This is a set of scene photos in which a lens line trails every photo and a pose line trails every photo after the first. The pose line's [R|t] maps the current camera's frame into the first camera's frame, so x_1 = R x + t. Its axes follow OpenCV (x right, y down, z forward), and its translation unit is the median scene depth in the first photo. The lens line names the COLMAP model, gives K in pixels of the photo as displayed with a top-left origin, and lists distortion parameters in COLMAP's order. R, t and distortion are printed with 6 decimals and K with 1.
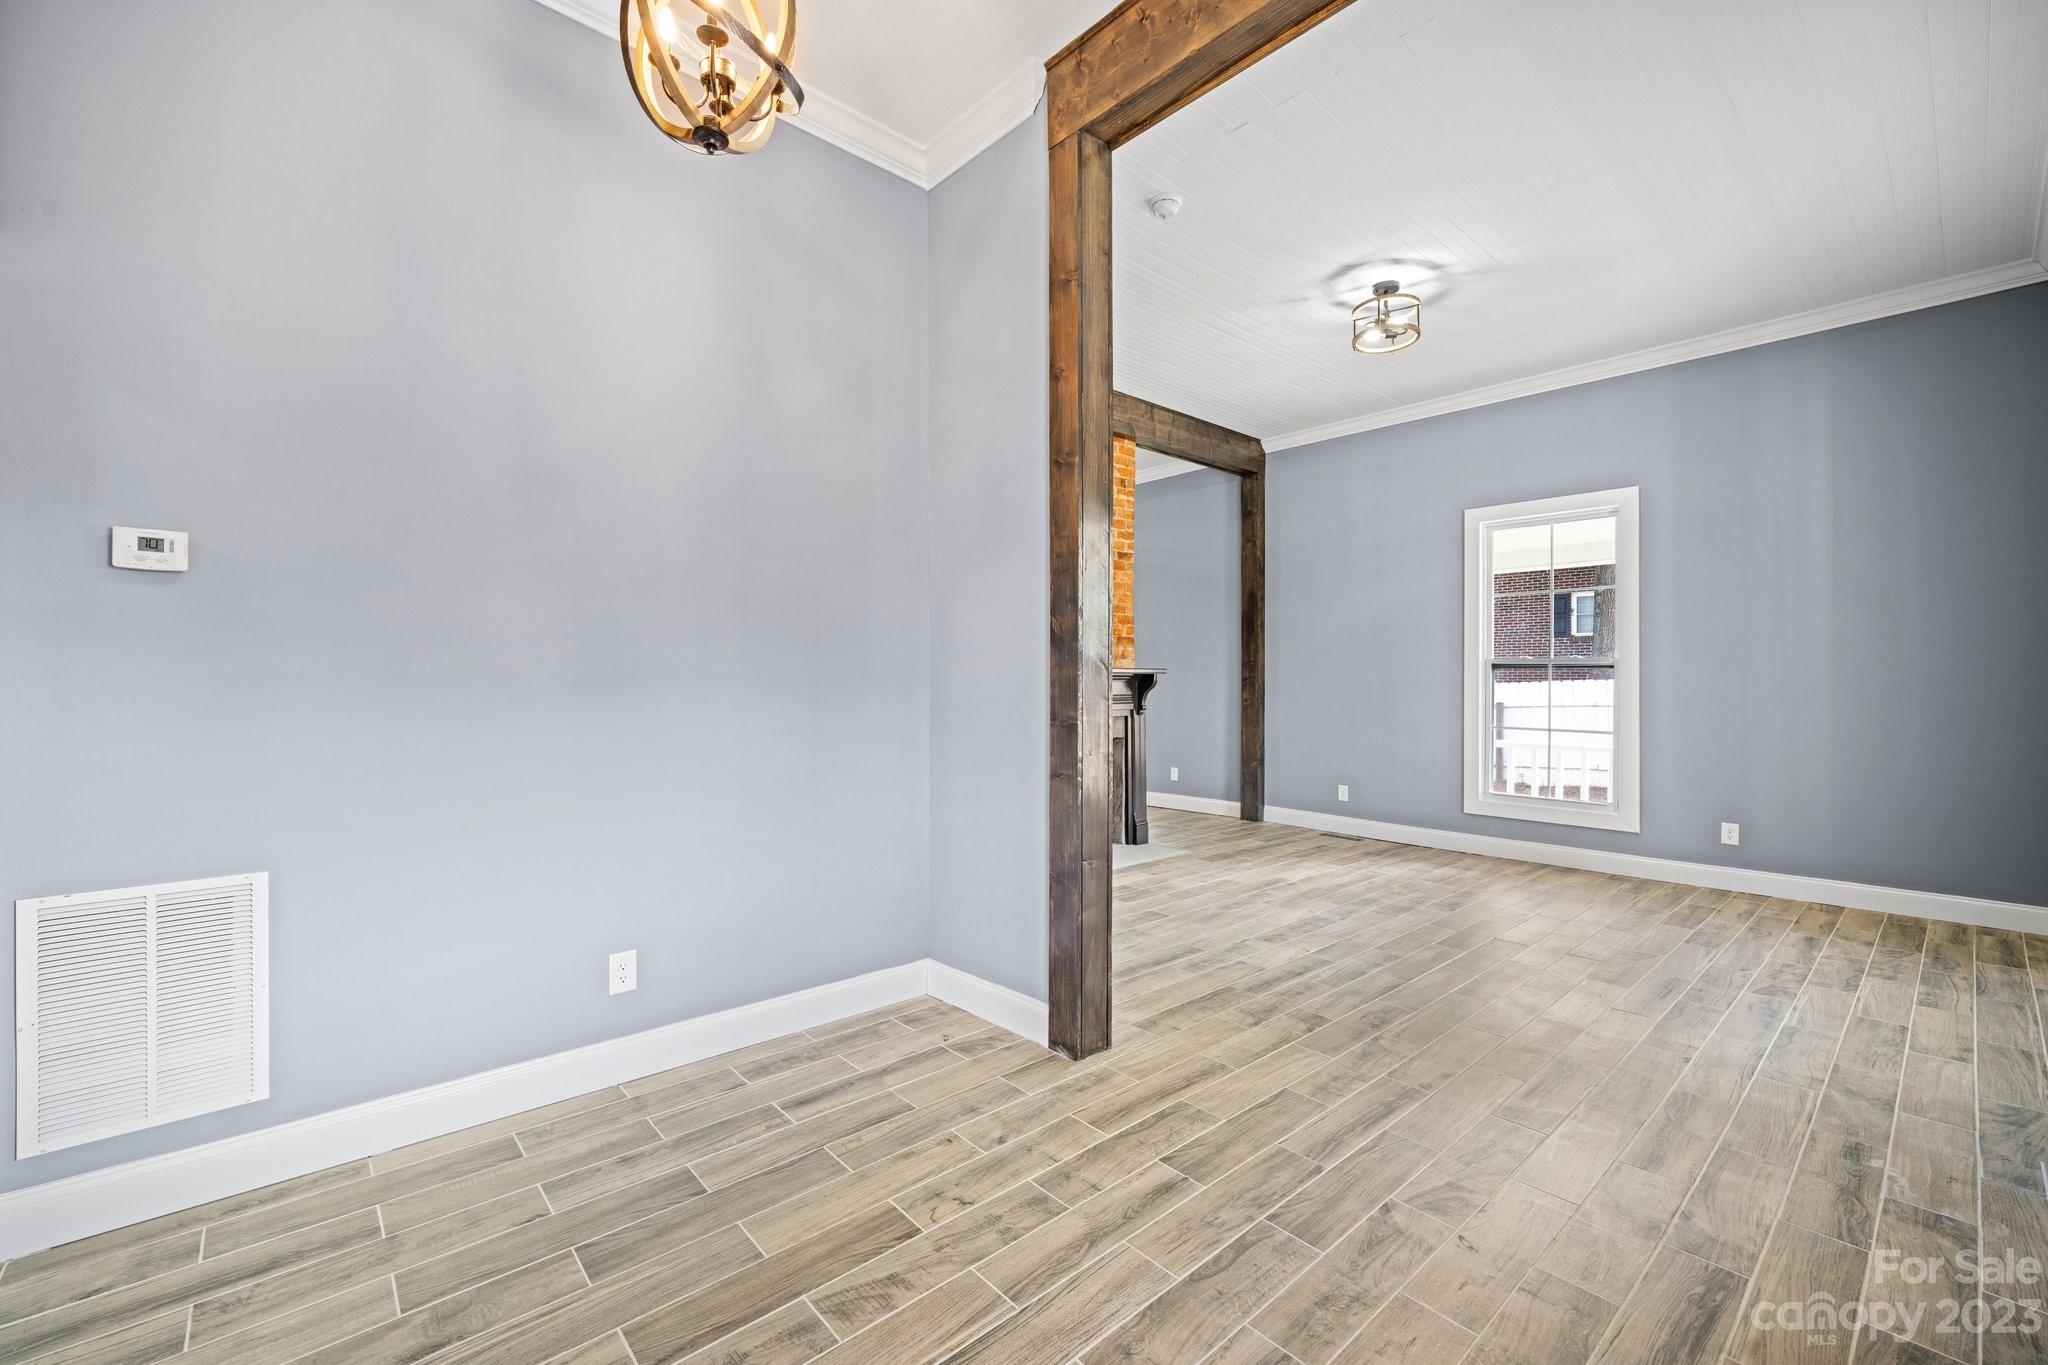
lens RADIAL K [[844.1, 0, 1005.6], [0, 844.1, 682.4], [0, 0, 1]] dist [-0.001667, -0.000402]
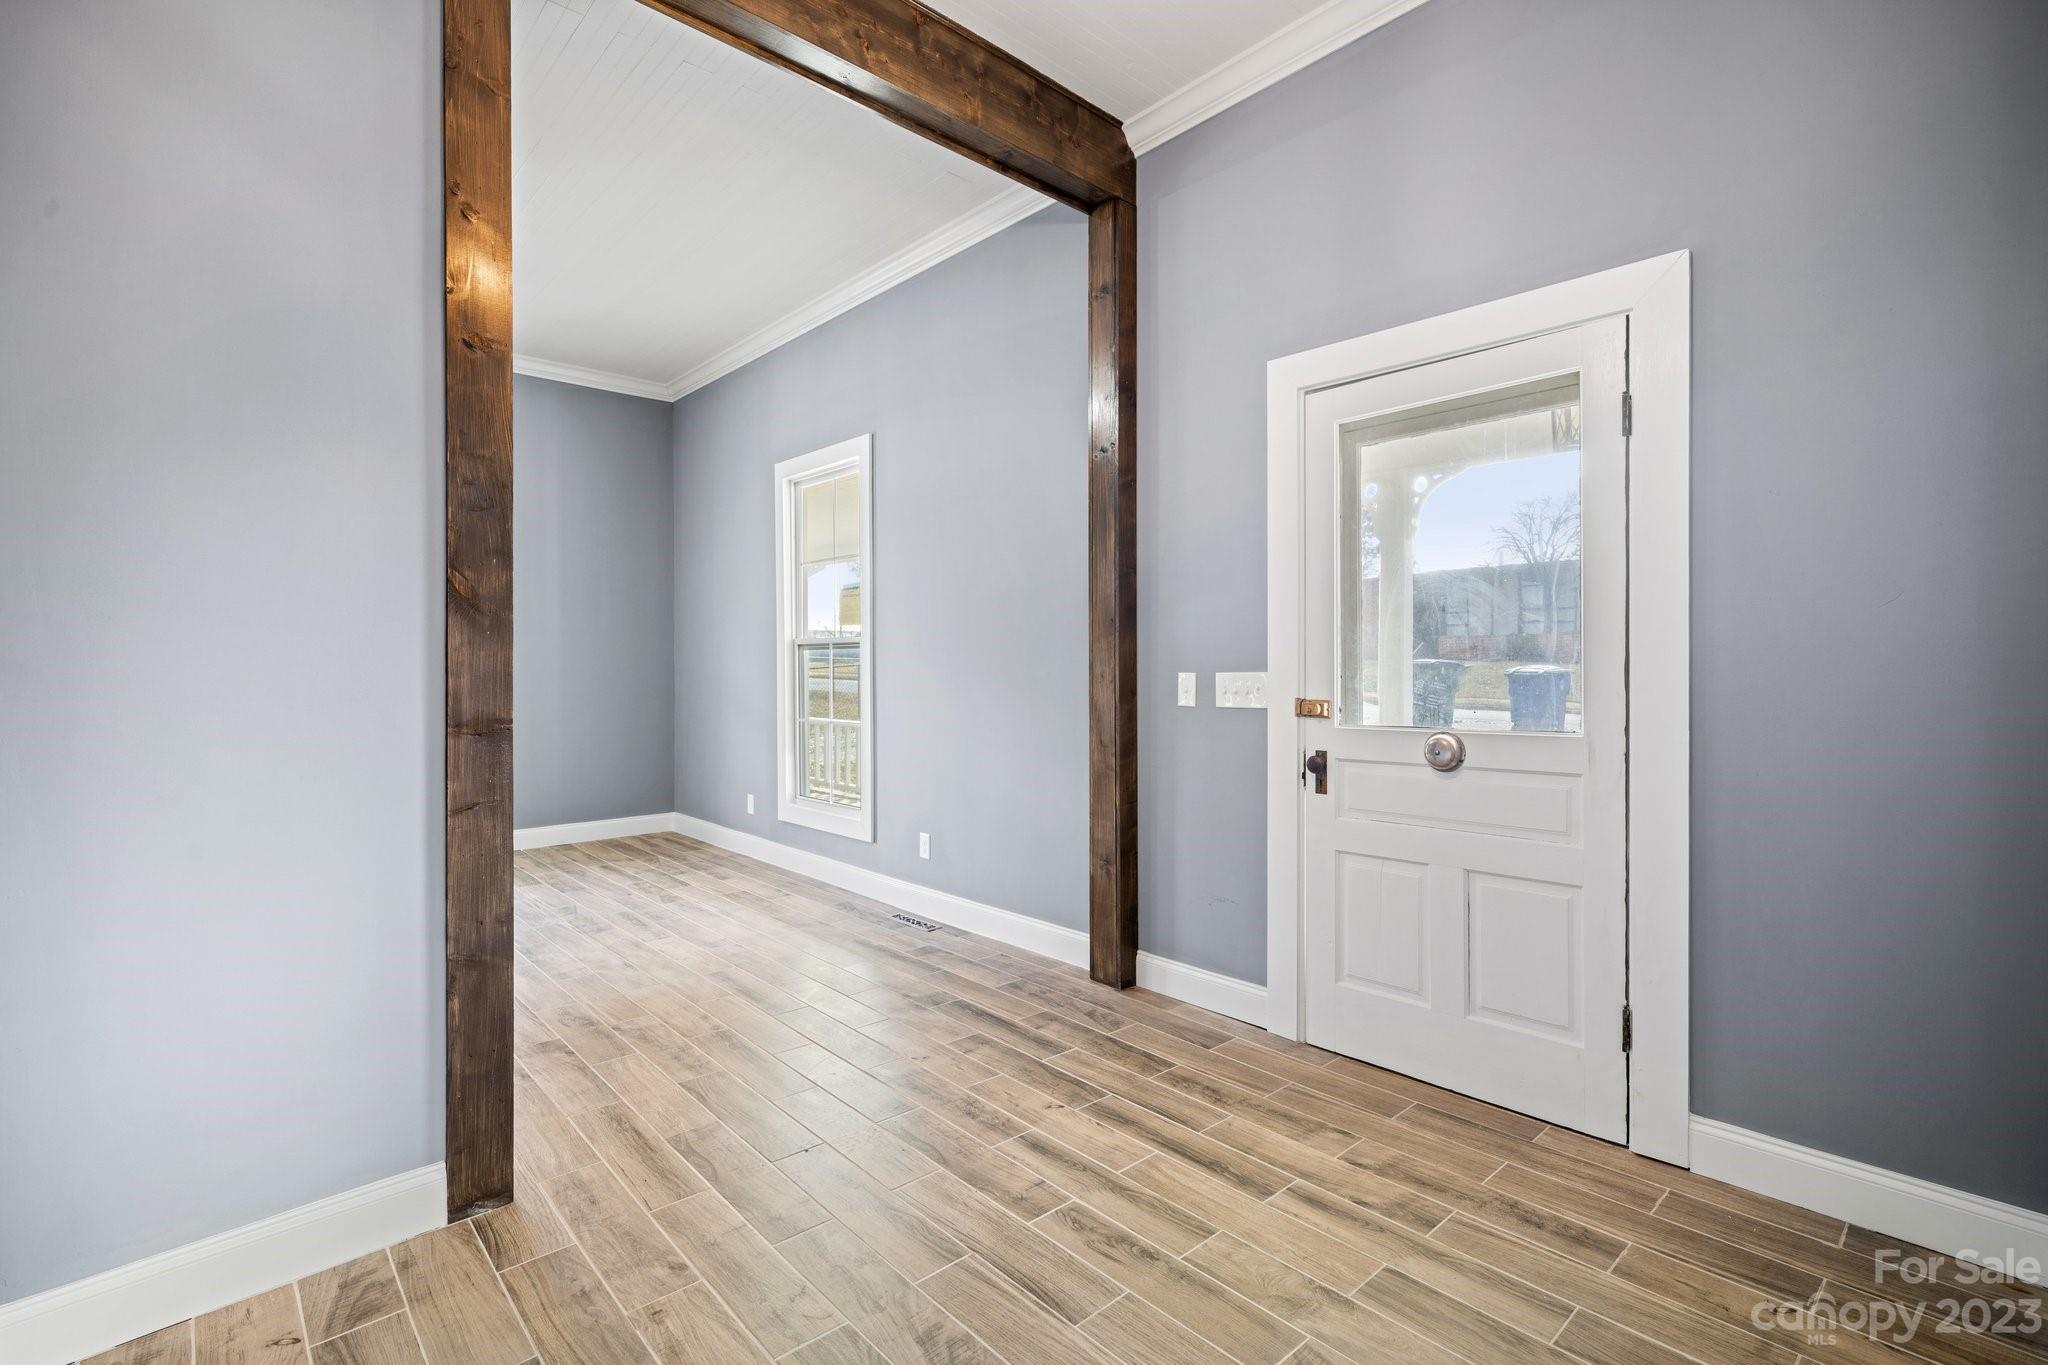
lens RADIAL K [[947.7, 0, 1019.7], [0, 947.7, 675.0], [0, 0, 1]] dist [-0.001148, -0.000342]
pose [[-0.020760, -0.014840, 0.999674, -0.674384], [0.007663, 0.999858, 0.015002, -0.004027], [-0.999755, 0.007972, -0.020643, 0.550292]]
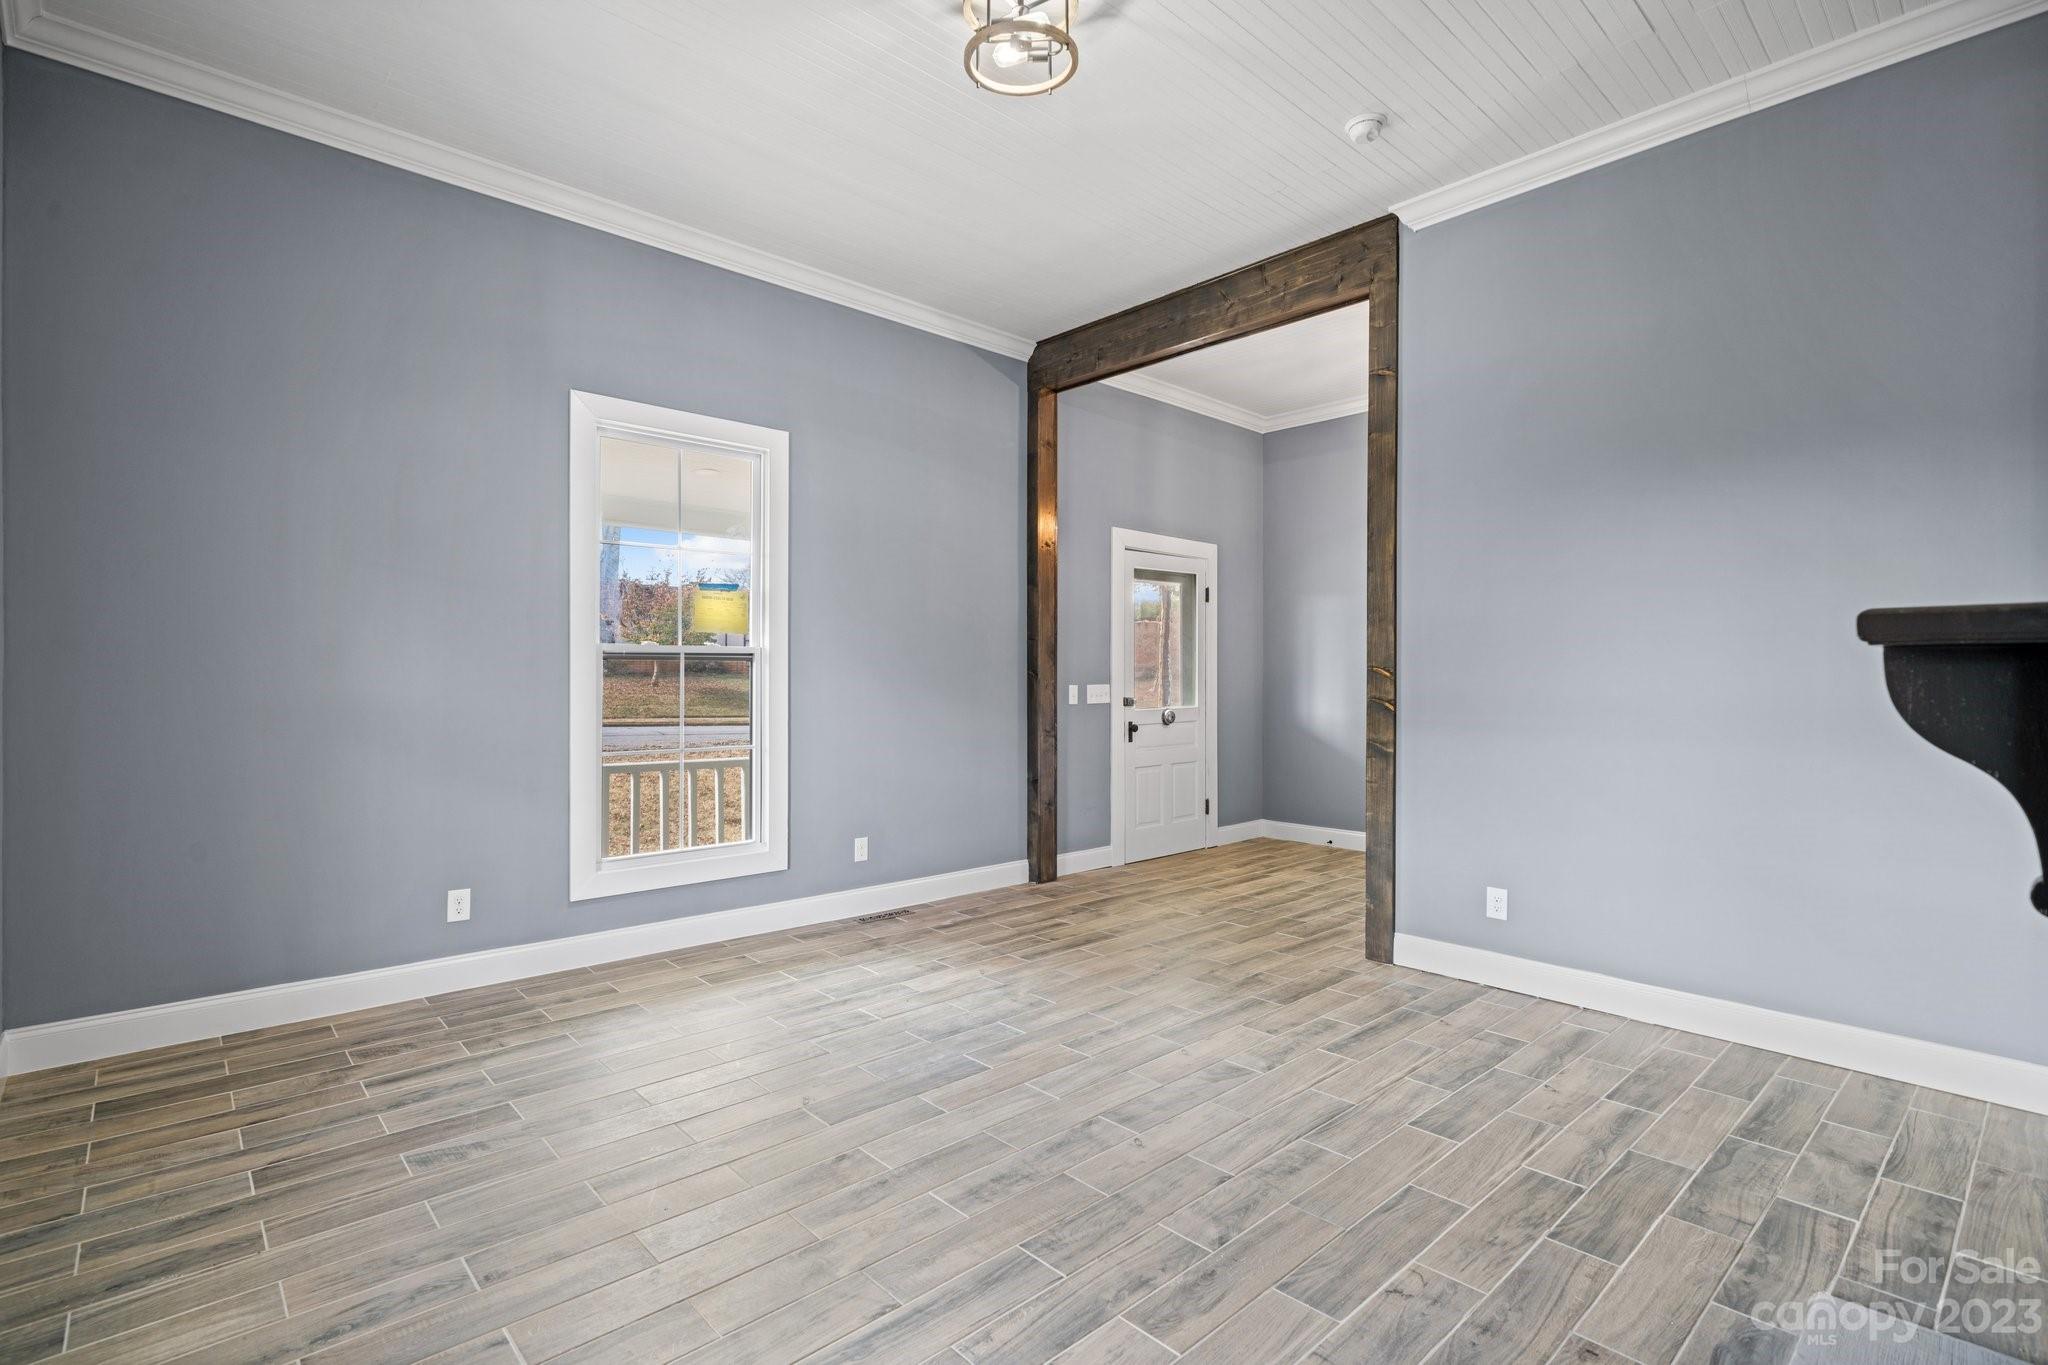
lens RADIAL K [[947.7, 0, 1023.8], [0, 947.7, 680.7], [0, 0, 1]] dist [-0.001148, -0.000342]
pose [[-0.999437, -0.005679, -0.033061, 0.693795], [-0.005852, 0.999970, 0.005118, -0.006780], [0.033031, 0.005308, -0.999440, 2.397776]]
